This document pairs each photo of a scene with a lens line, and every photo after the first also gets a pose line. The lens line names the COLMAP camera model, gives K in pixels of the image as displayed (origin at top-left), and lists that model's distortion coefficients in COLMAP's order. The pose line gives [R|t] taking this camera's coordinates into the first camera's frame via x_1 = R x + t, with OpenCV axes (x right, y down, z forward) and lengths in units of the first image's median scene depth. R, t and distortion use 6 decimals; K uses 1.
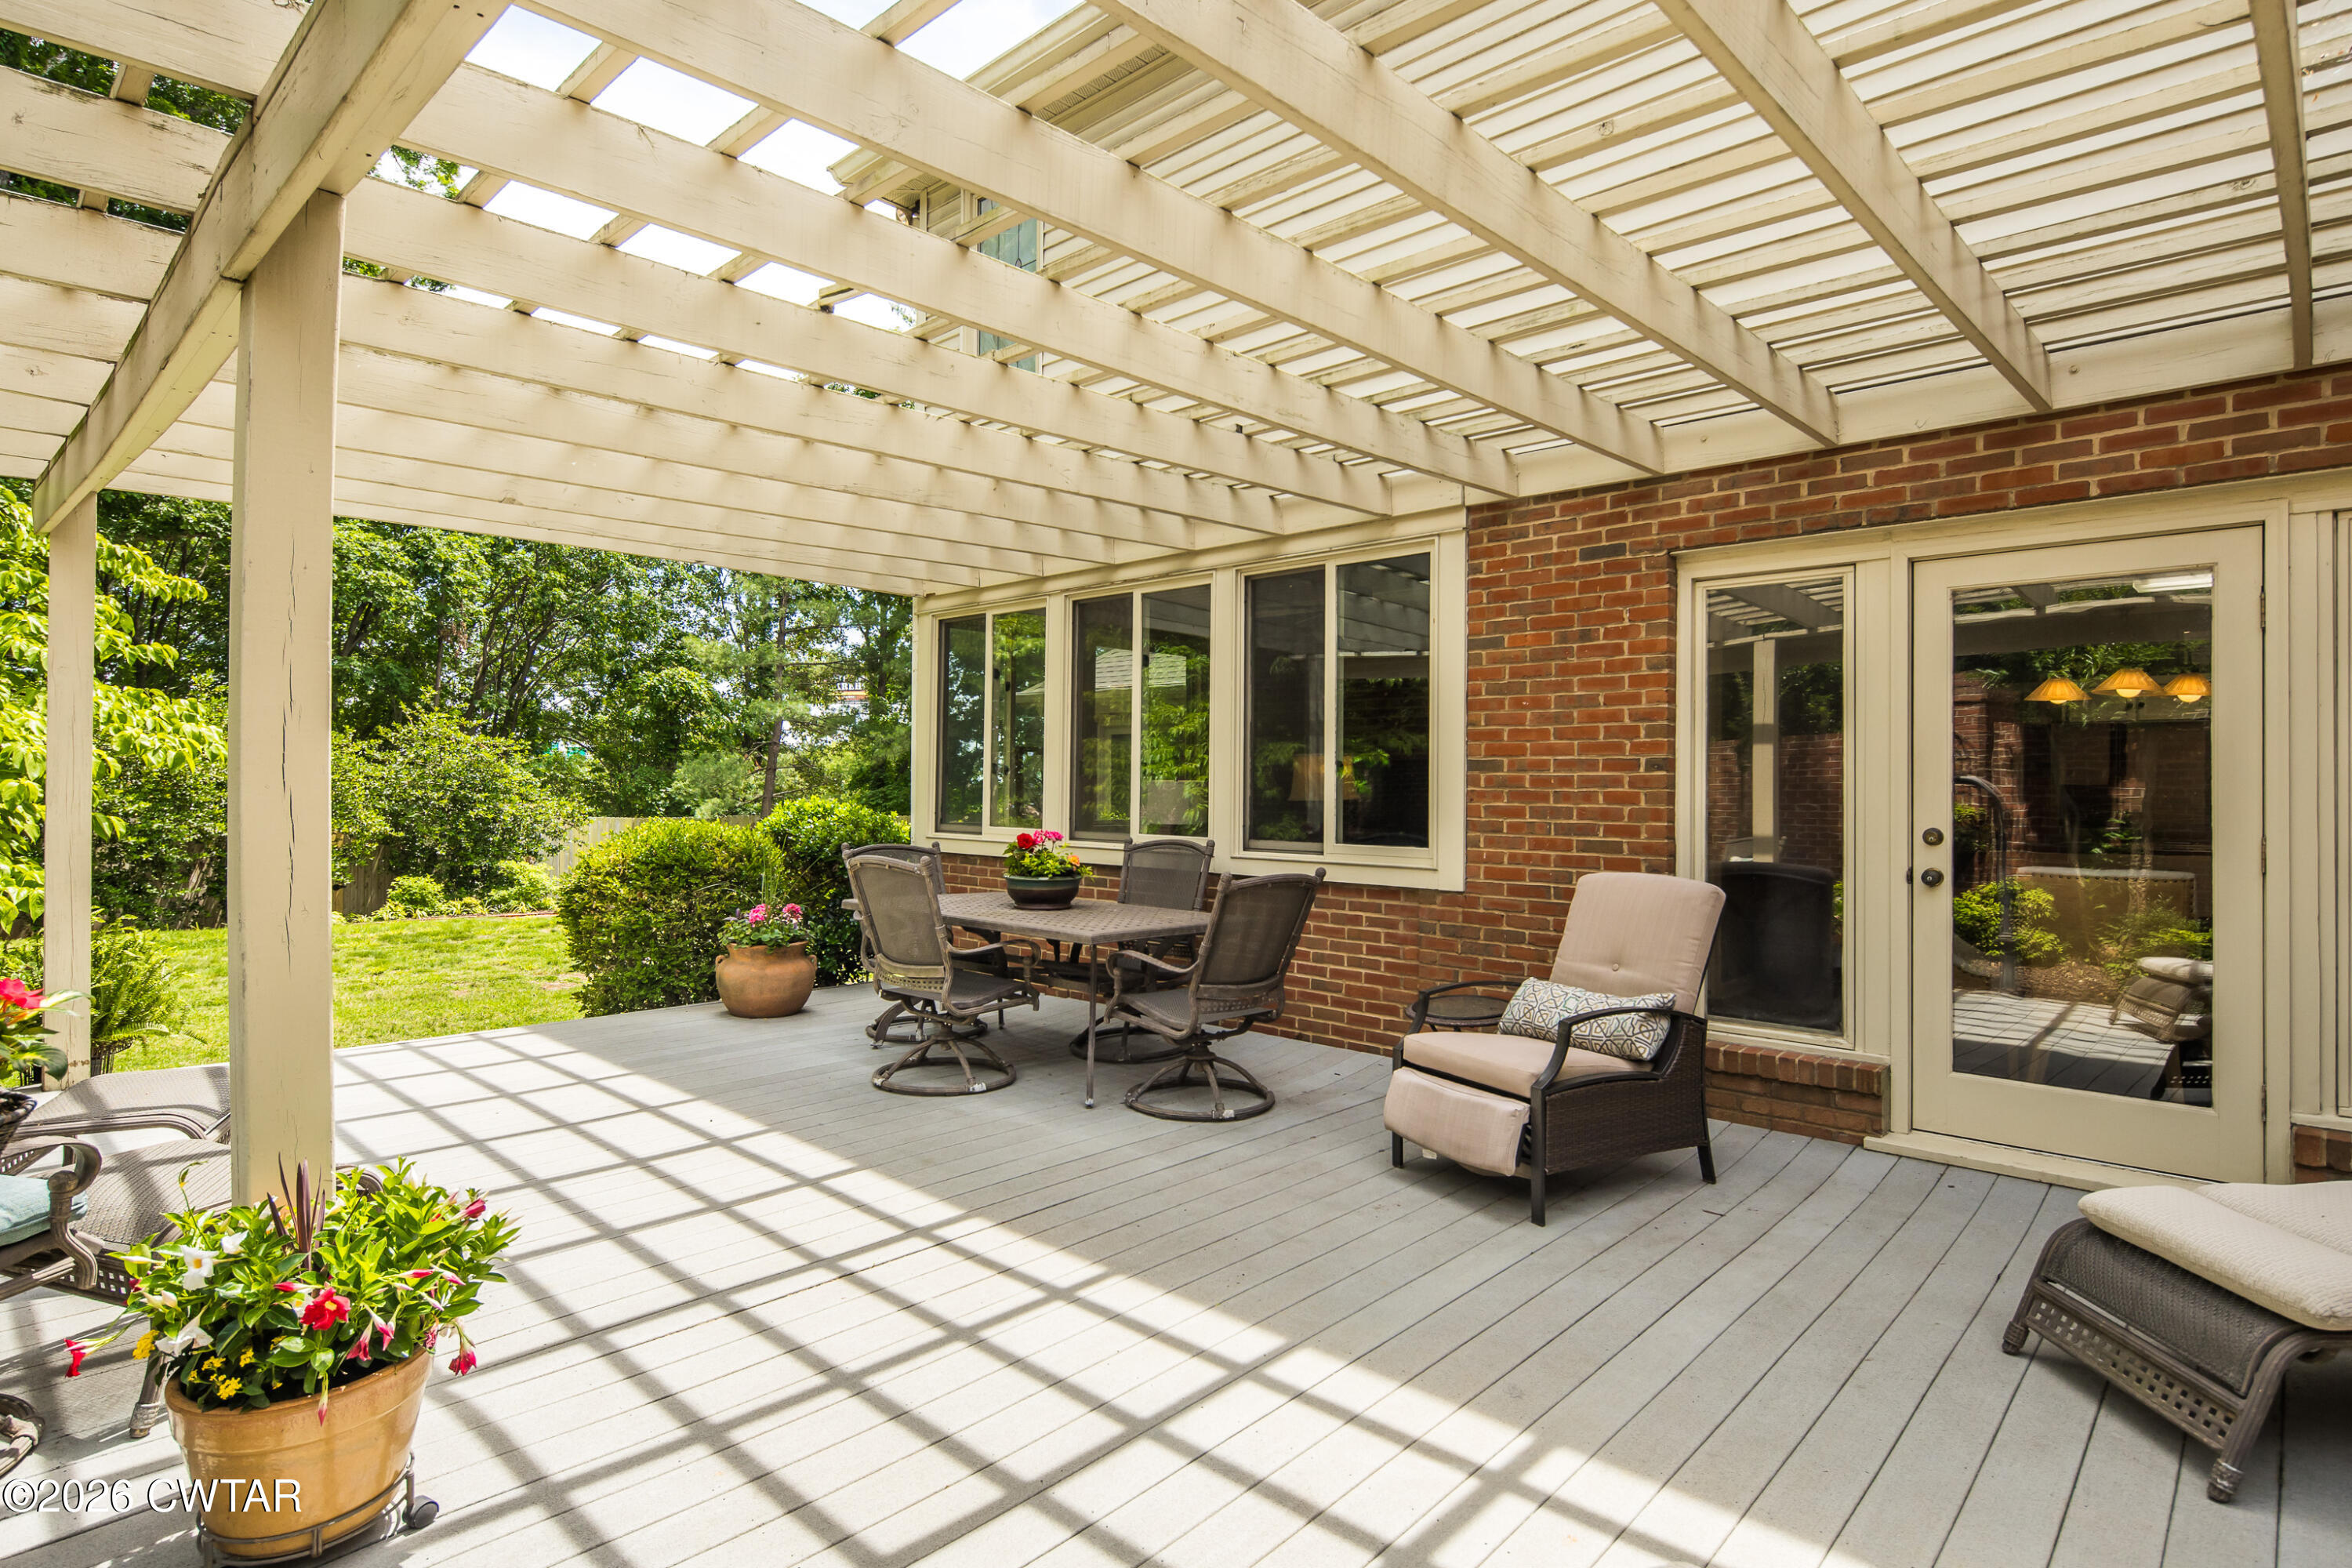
lens RADIAL K [[1221.8, 0, 1176.0], [0, 1221.8, 784.0], [0, 0, 1]] dist [0.002448, 0.000130]
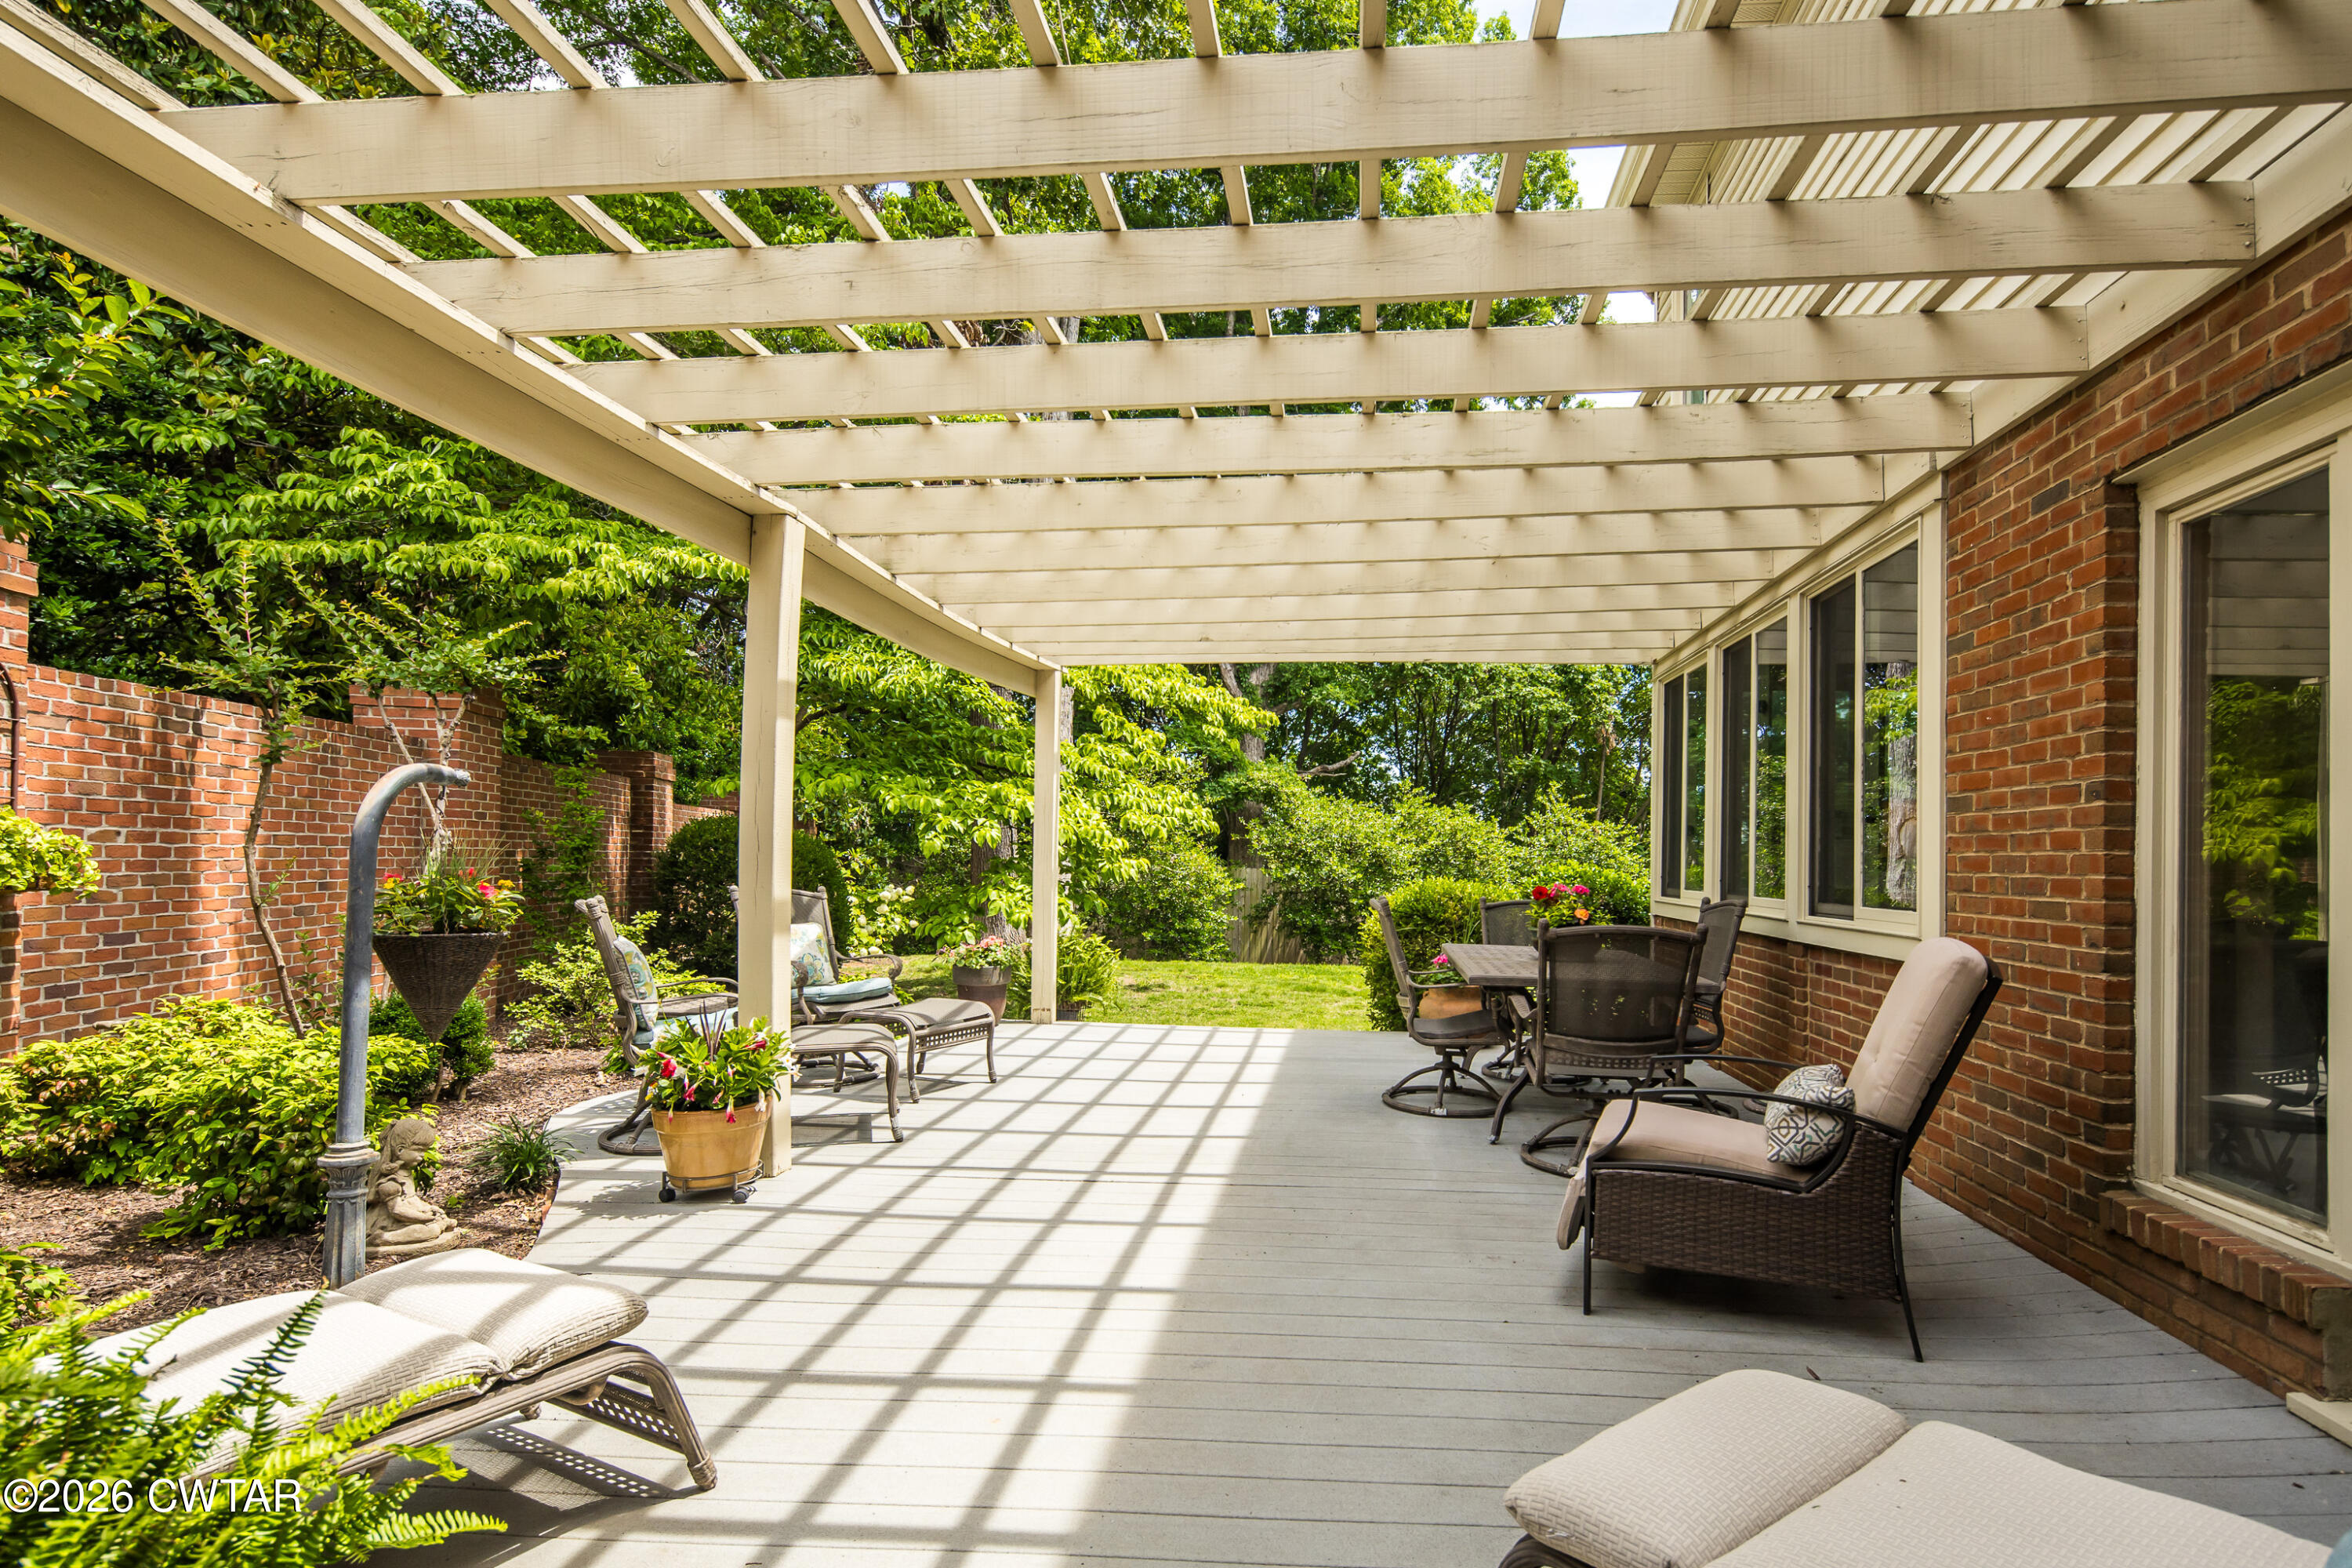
lens RADIAL K [[1162.2, 0, 1177.5], [0, 1162.2, 859.5], [0, 0, 1]] dist [-0.001606, -0.000670]
pose [[0.622696, 0.006443, -0.782437, 0.555414], [-0.011602, 0.999932, -0.000999, 0.027882], [0.782378, 0.009700, 0.622729, 0.178094]]
